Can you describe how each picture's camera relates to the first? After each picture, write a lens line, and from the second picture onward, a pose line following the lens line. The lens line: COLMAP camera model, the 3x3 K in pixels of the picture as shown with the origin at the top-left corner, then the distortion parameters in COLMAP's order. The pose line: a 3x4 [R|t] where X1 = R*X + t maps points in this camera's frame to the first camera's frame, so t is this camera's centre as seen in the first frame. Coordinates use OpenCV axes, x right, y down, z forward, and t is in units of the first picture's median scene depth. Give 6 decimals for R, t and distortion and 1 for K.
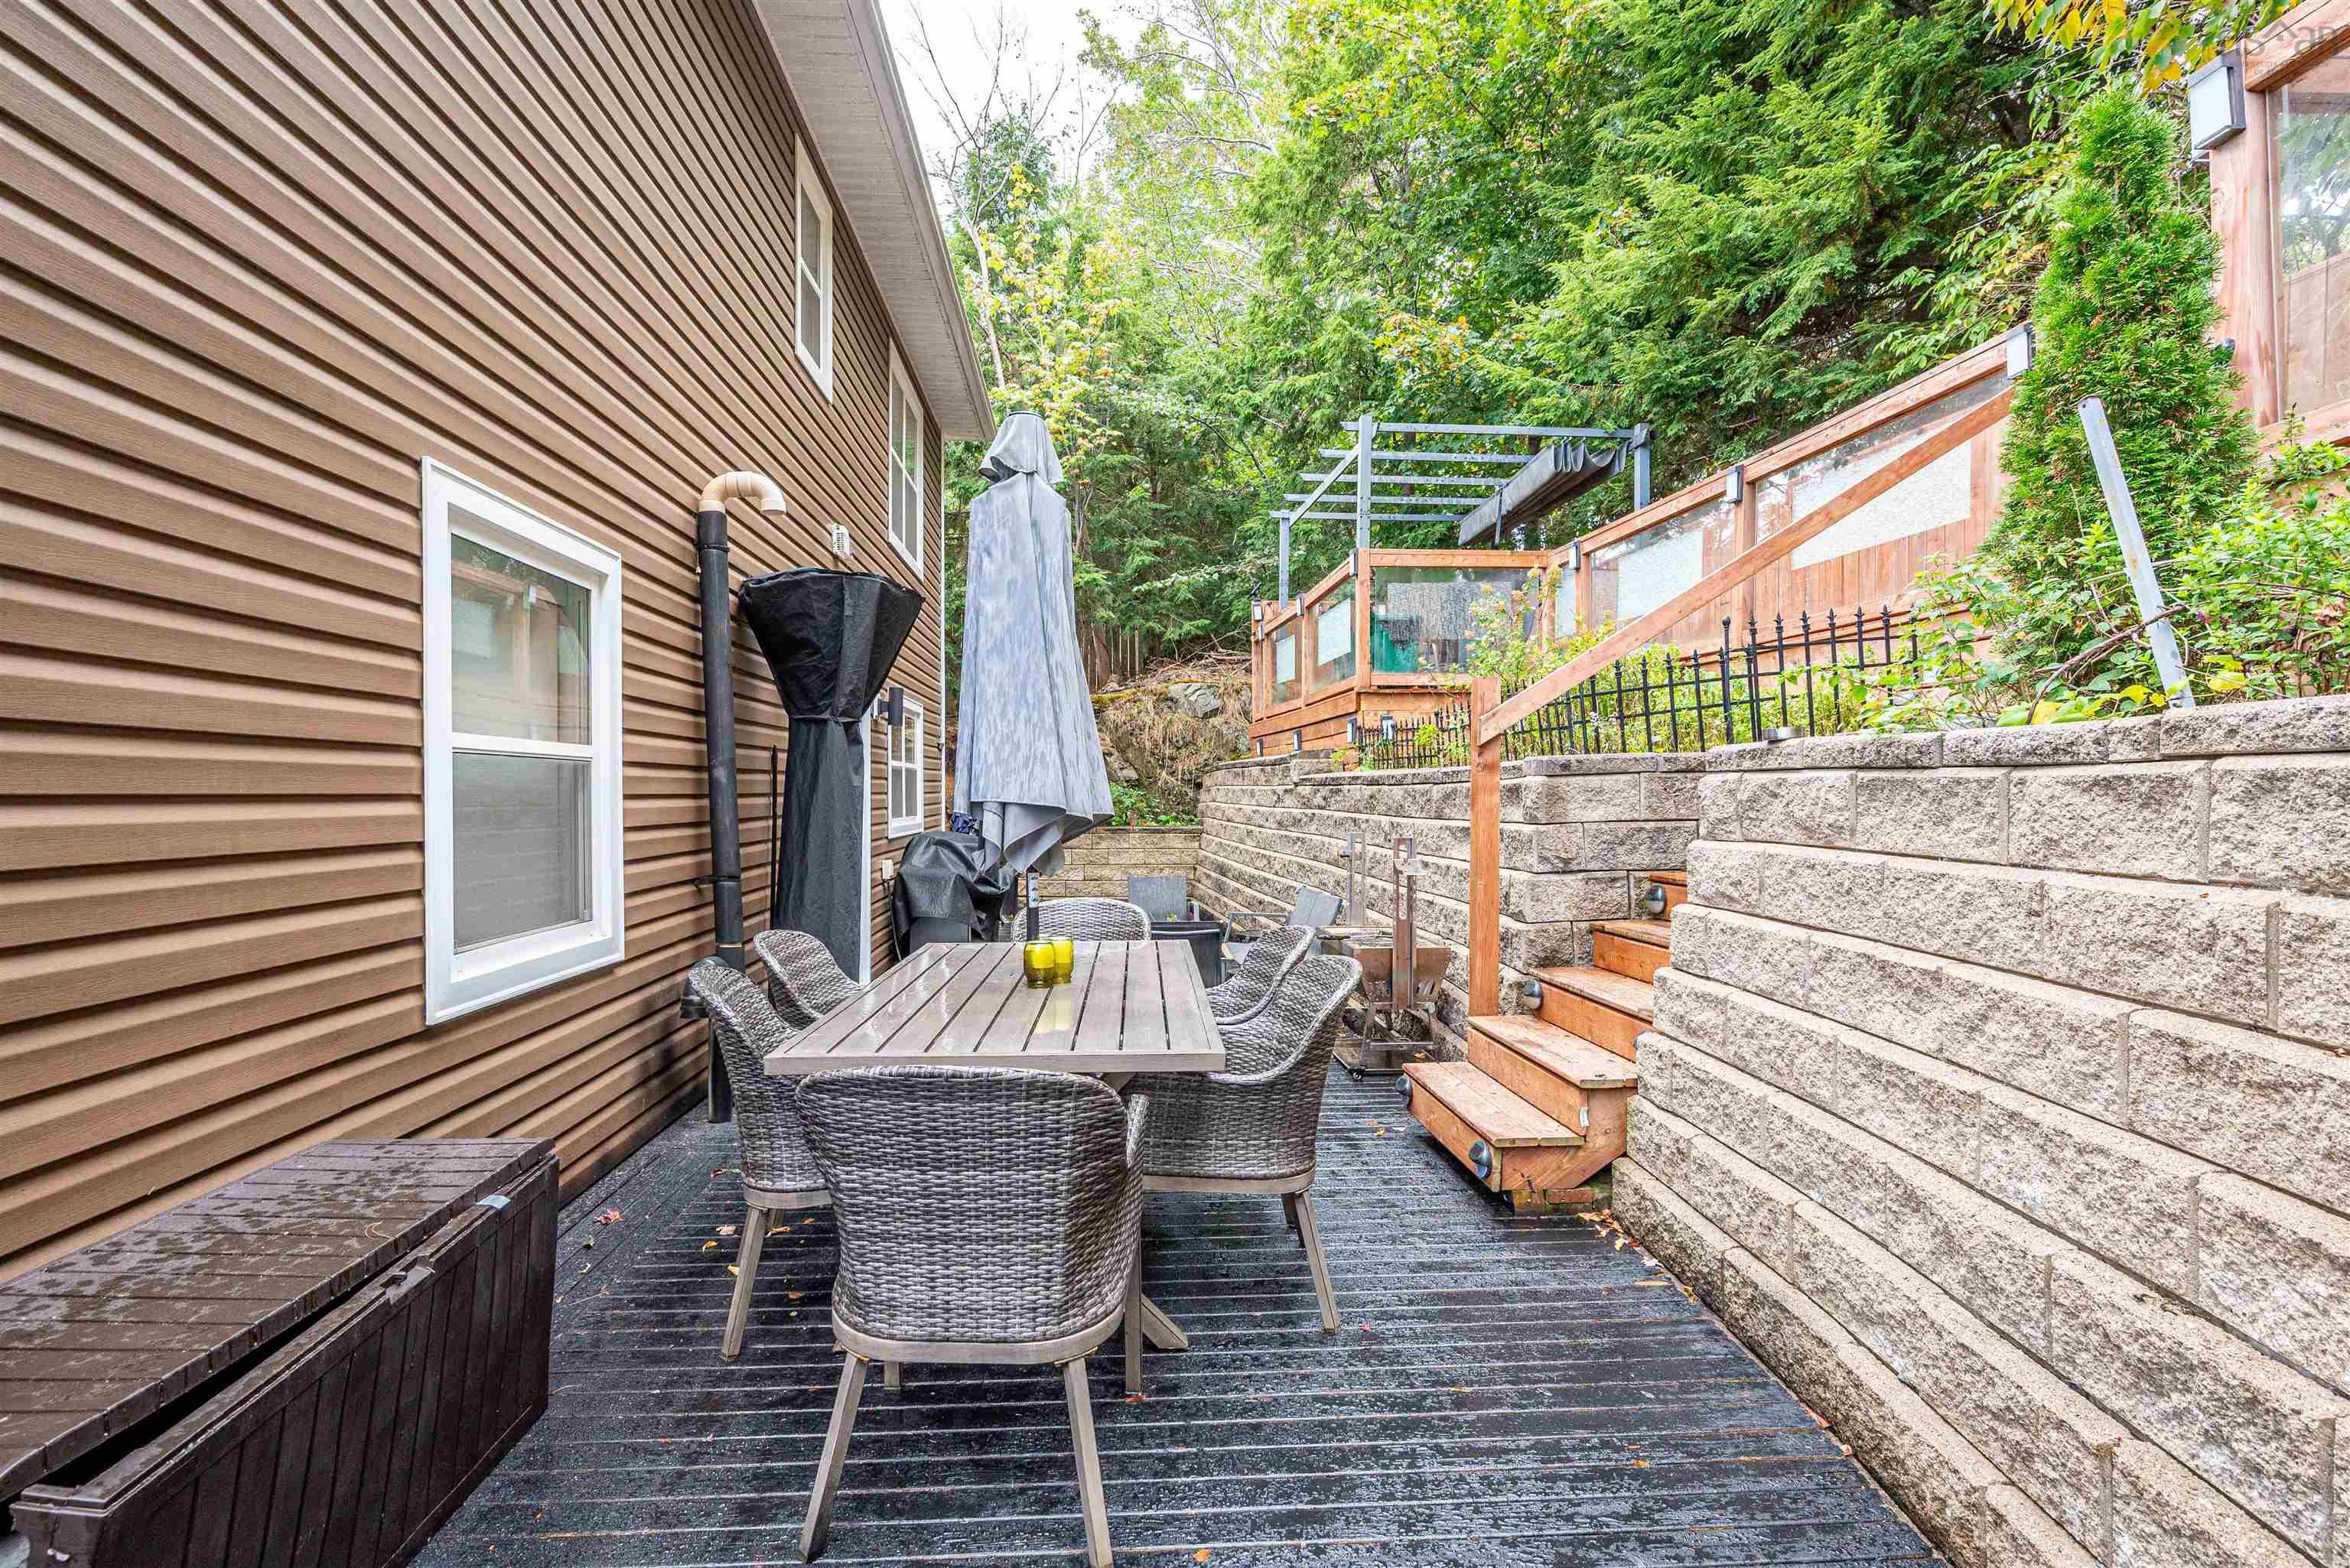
lens RADIAL K [[1089.9, 0, 1178.5], [0, 1089.9, 792.9], [0, 0, 1]] dist [0.004276, 0.000338]
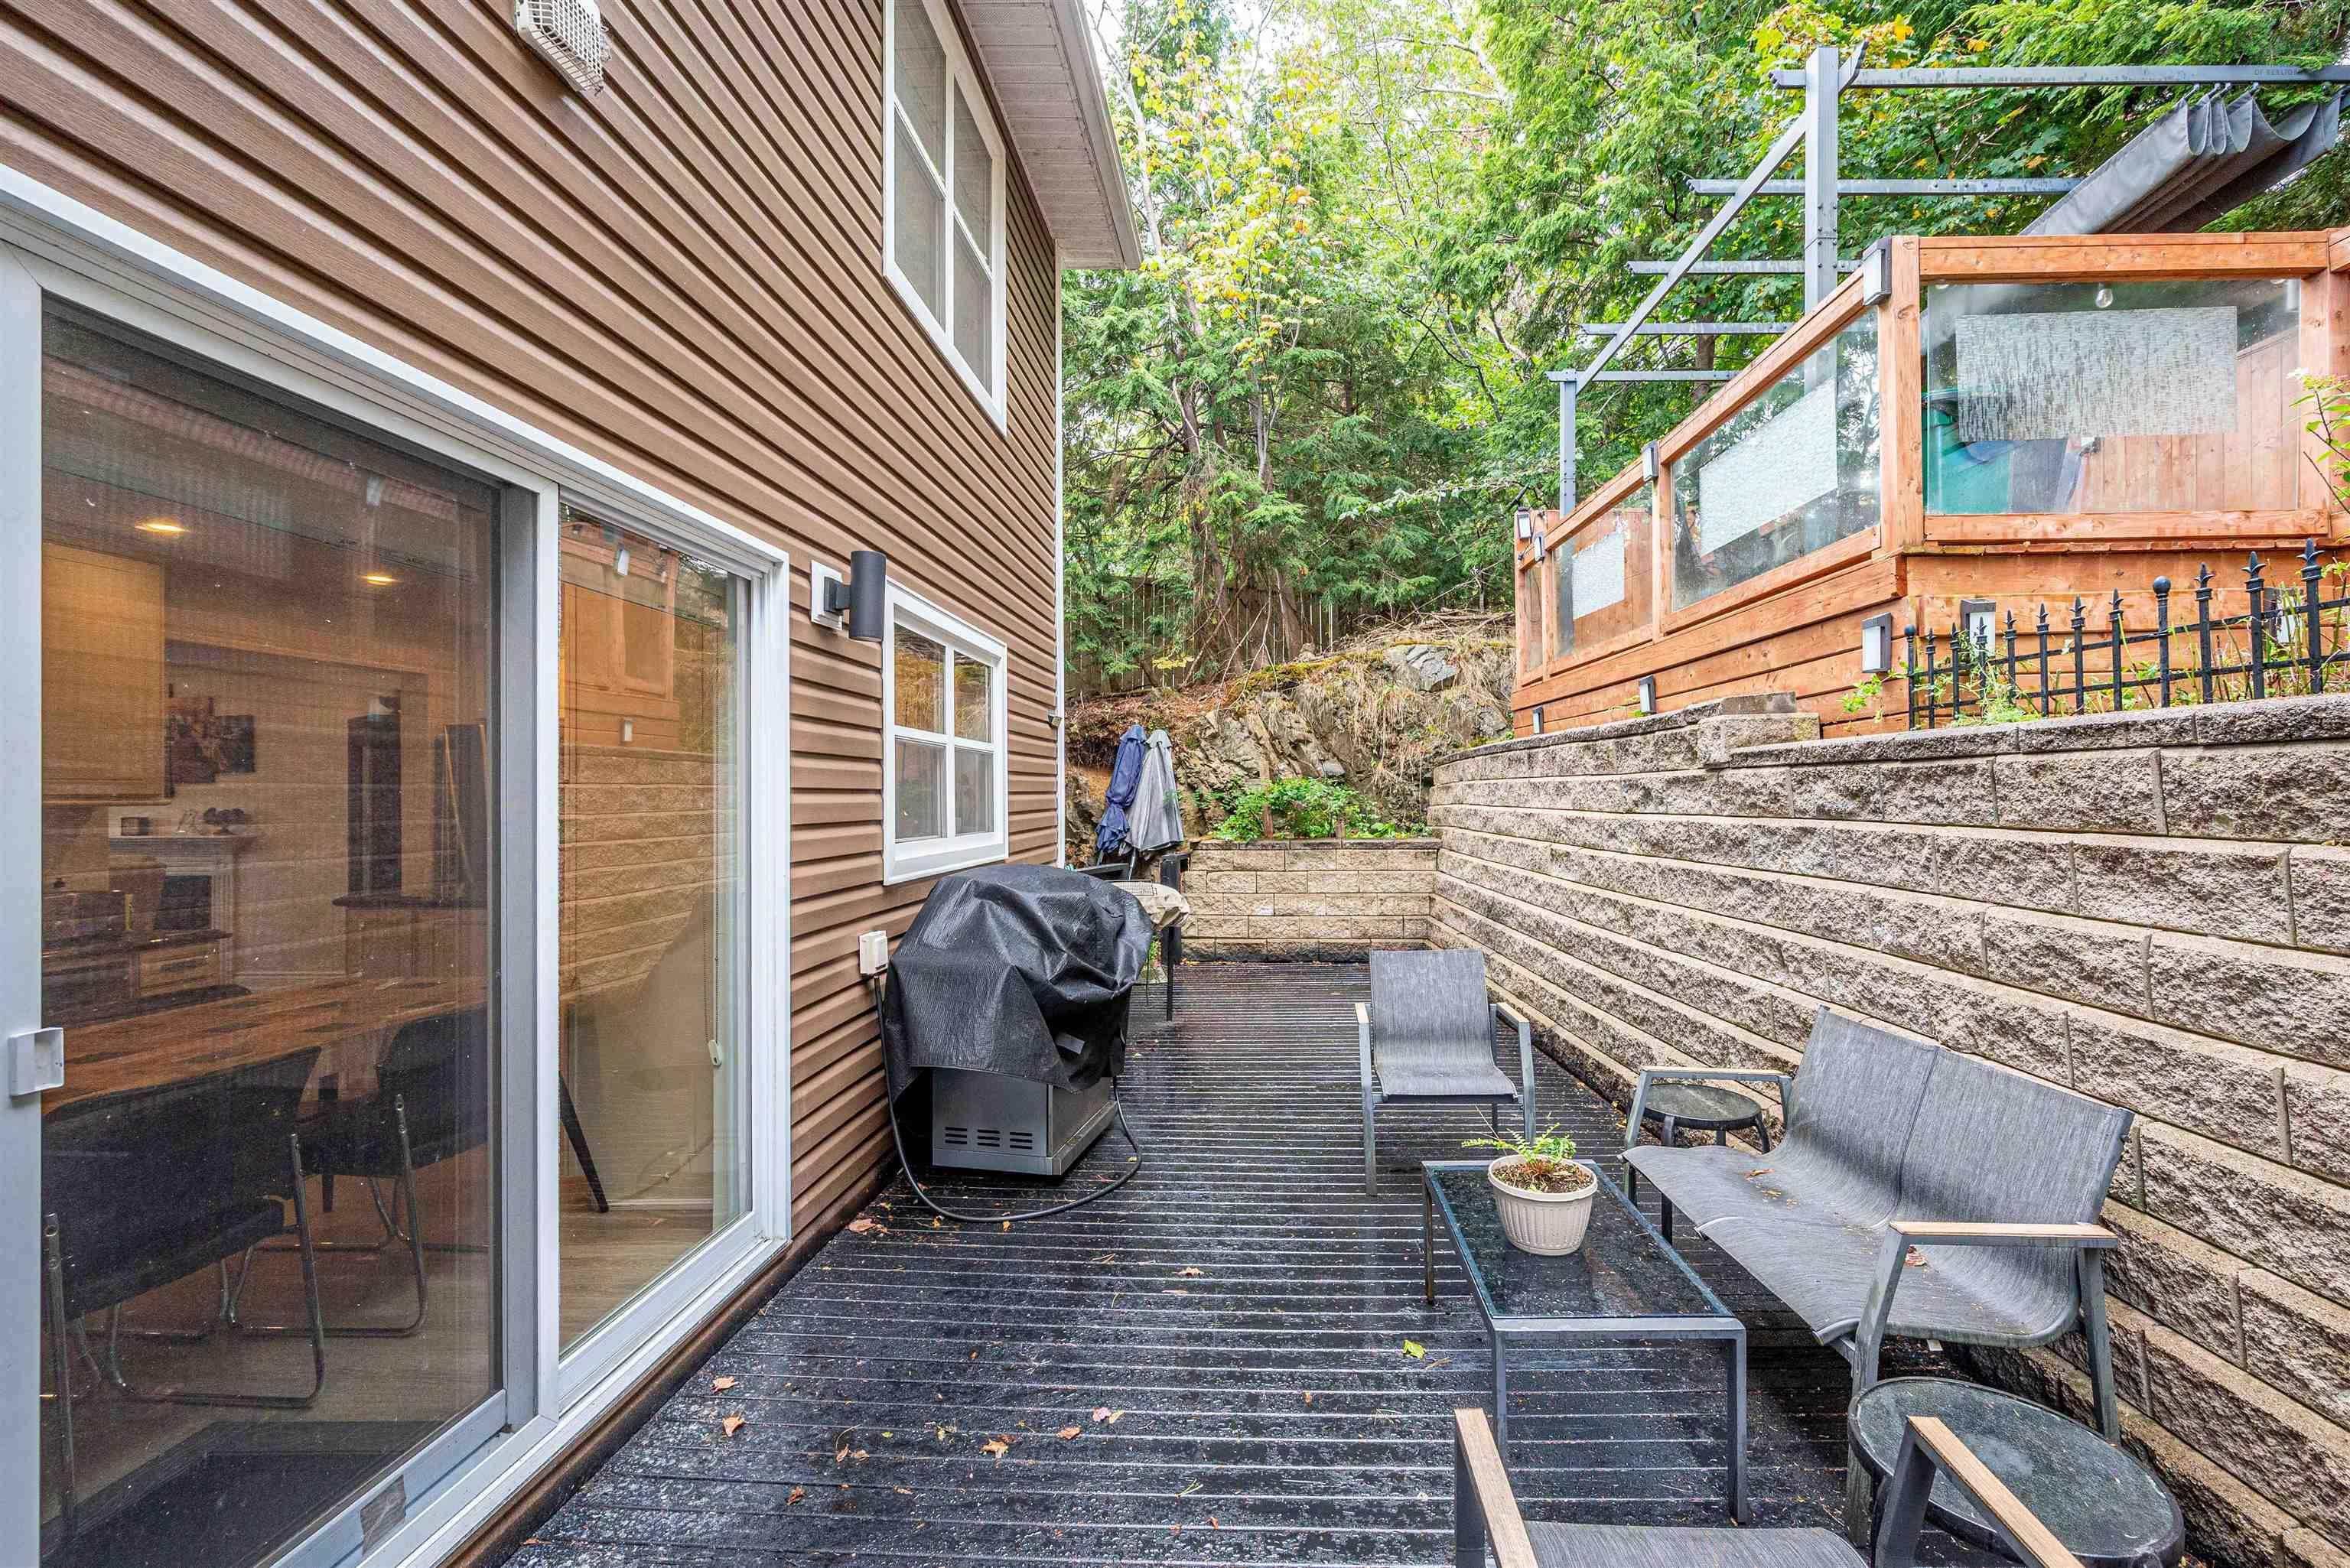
lens RADIAL K [[1017.1, 0, 1188.9], [0, 1017.1, 796.2], [0, 0, 1]] dist [0.001793, 0.000045]
pose [[0.986857, -0.007495, -0.161422, -0.043667], [0.007453, 0.999972, -0.000865, 0.003164], [0.161424, -0.000349, 0.986885, 0.432693]]
